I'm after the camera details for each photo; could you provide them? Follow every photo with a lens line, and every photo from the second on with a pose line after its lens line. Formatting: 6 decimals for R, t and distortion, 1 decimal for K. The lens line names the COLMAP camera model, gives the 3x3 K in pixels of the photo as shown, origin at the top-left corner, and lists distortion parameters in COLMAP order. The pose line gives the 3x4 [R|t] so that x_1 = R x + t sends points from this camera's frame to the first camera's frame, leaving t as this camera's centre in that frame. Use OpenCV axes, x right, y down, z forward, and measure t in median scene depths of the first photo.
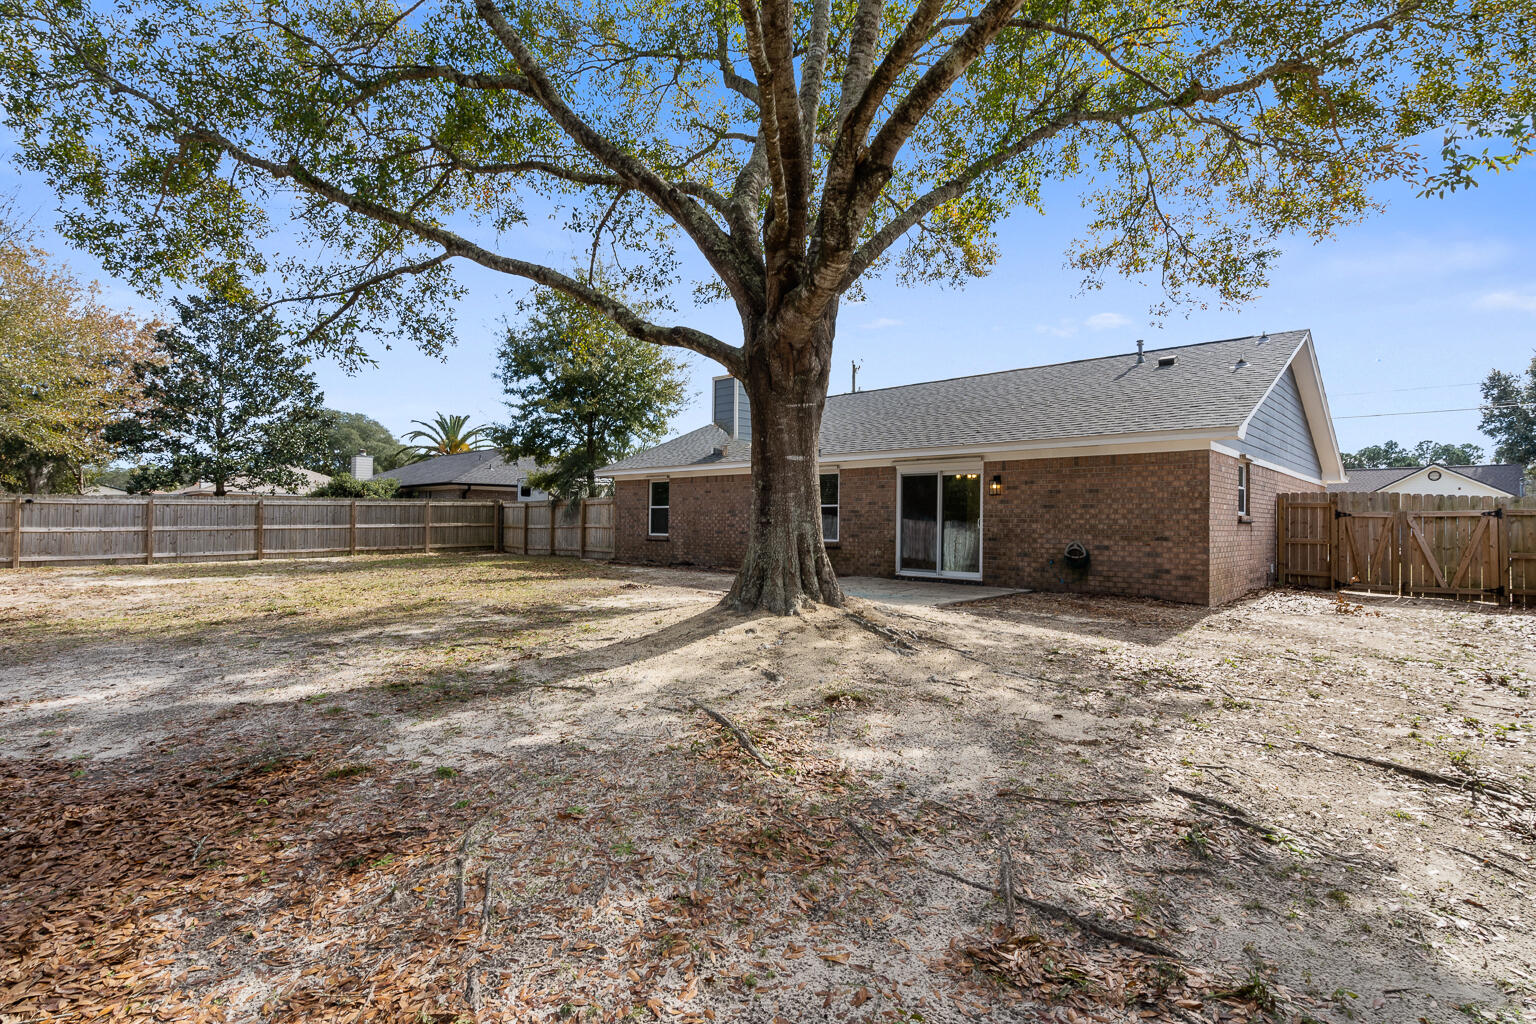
lens RADIAL K [[725.7, 0, 766.4], [0, 725.7, 509.4], [0, 0, 1]] dist [-0.009639, 0.003050]
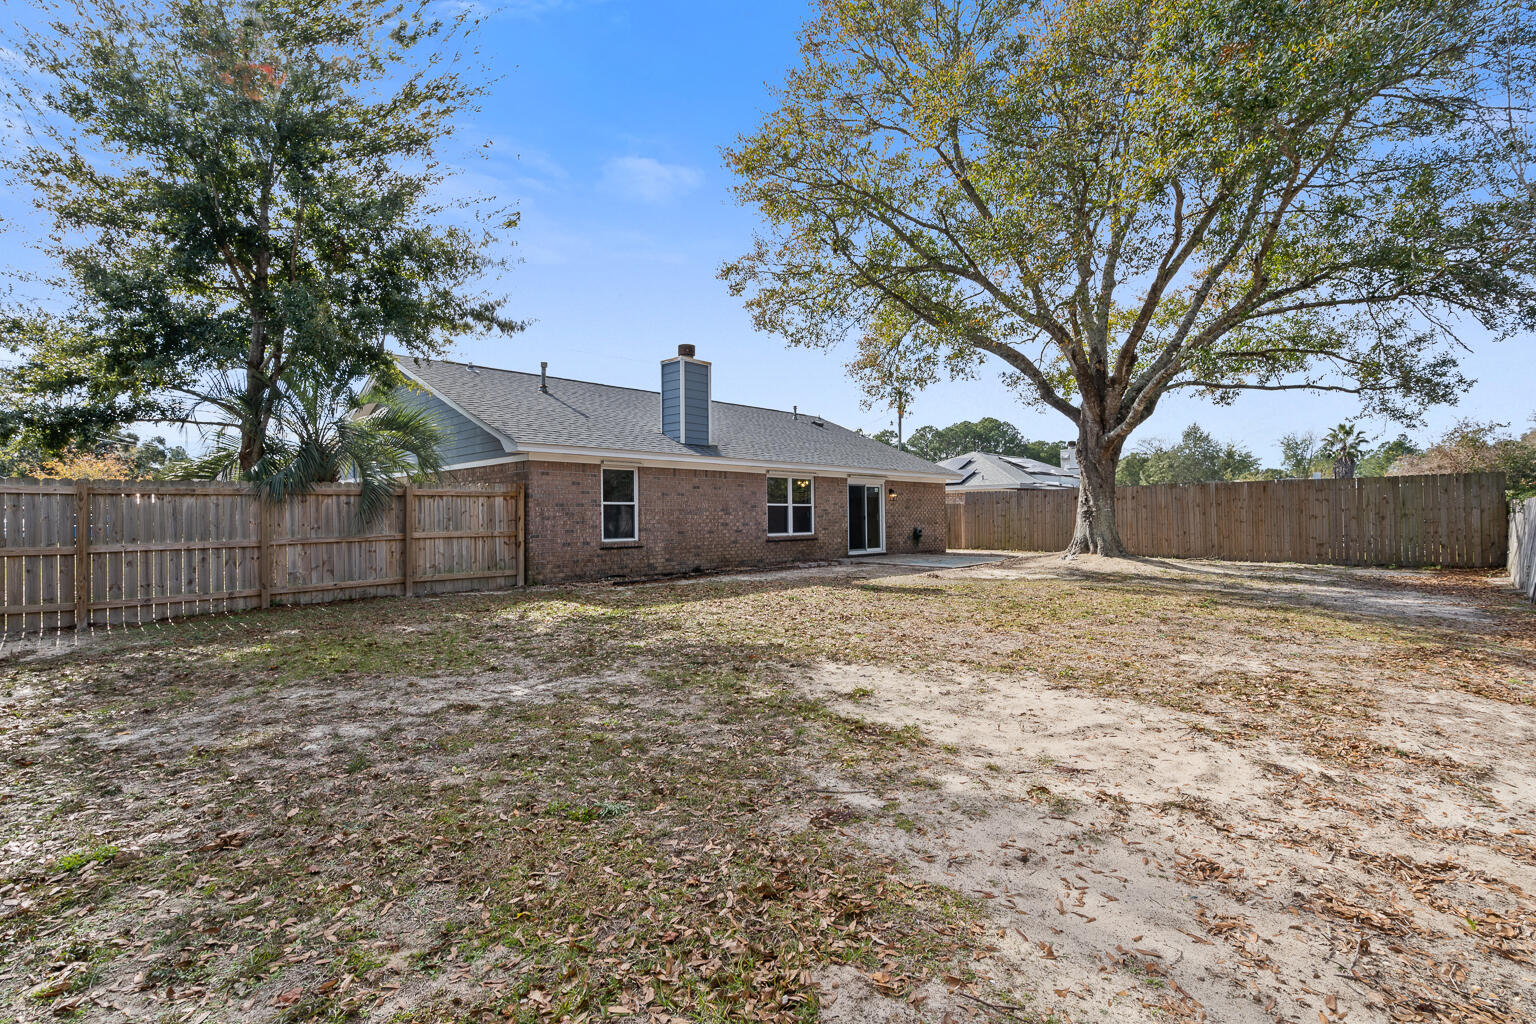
lens RADIAL K [[725.7, 0, 771.5], [0, 725.7, 513.4], [0, 0, 1]] dist [-0.009639, 0.003050]
pose [[-0.022186, -0.002838, 0.999750, -1.241824], [-0.003135, 0.999991, 0.002769, 0.005748], [-0.999749, -0.003073, -0.022195, 1.190061]]
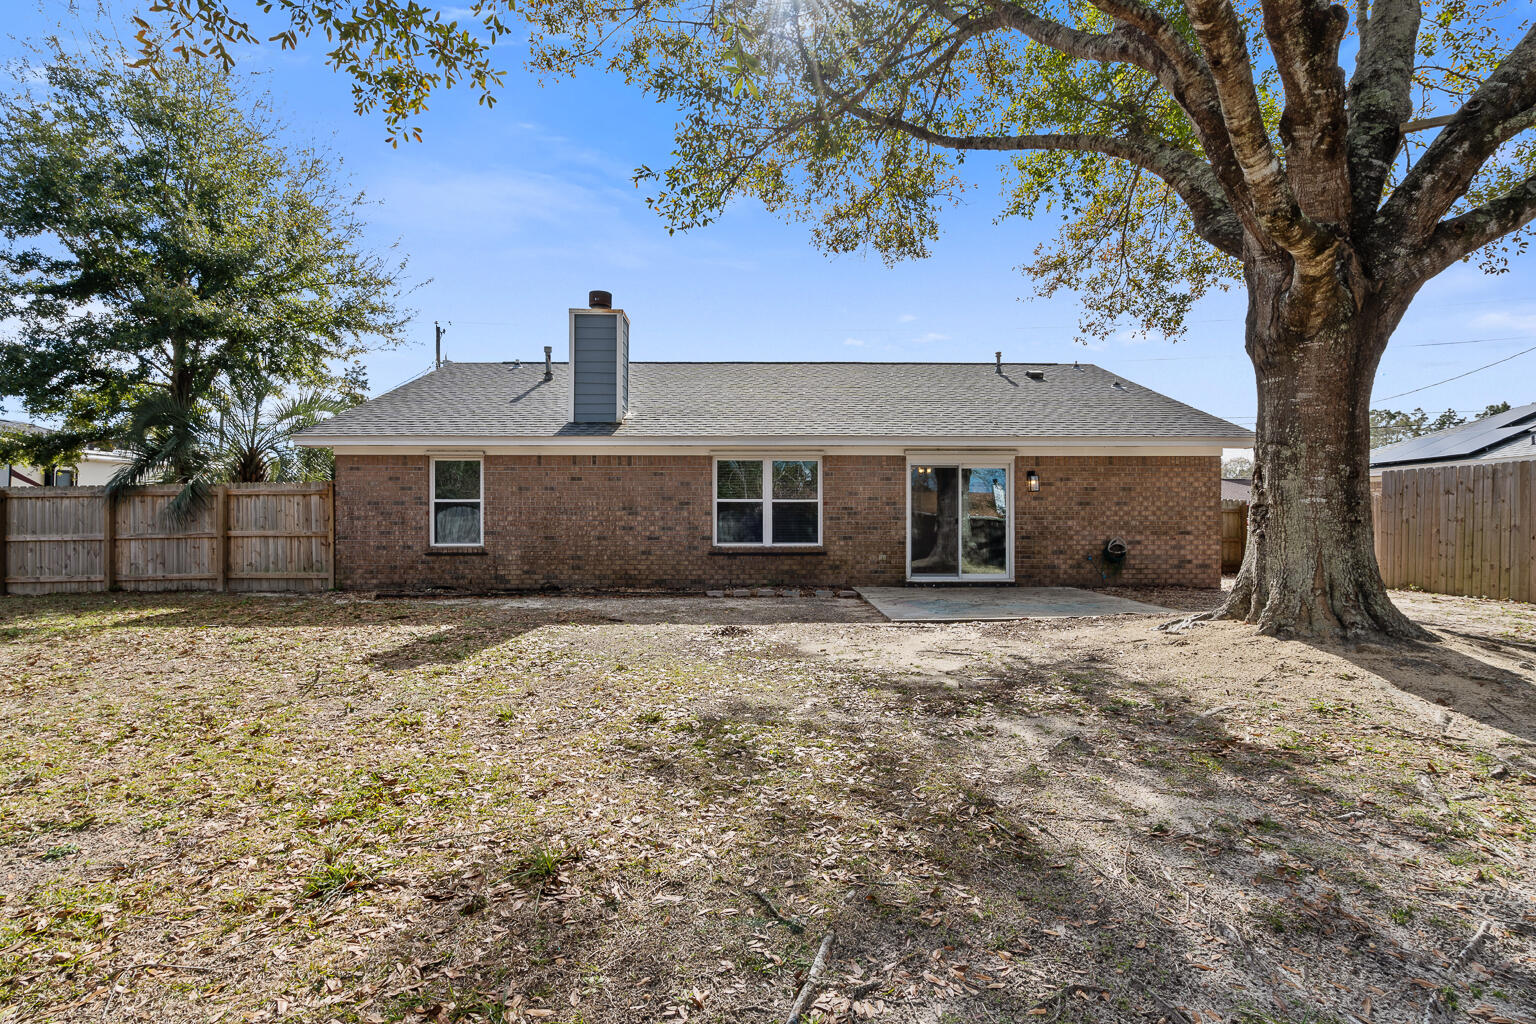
lens RADIAL K [[725.7, 0, 767.6], [0, 725.7, 522.4], [0, 0, 1]] dist [-0.009639, 0.003050]
pose [[0.706522, -0.010730, 0.707610, -0.552192], [-0.002235, 0.999846, 0.017393, 0.005004], [-0.707688, -0.013870, 0.706389, 0.513956]]
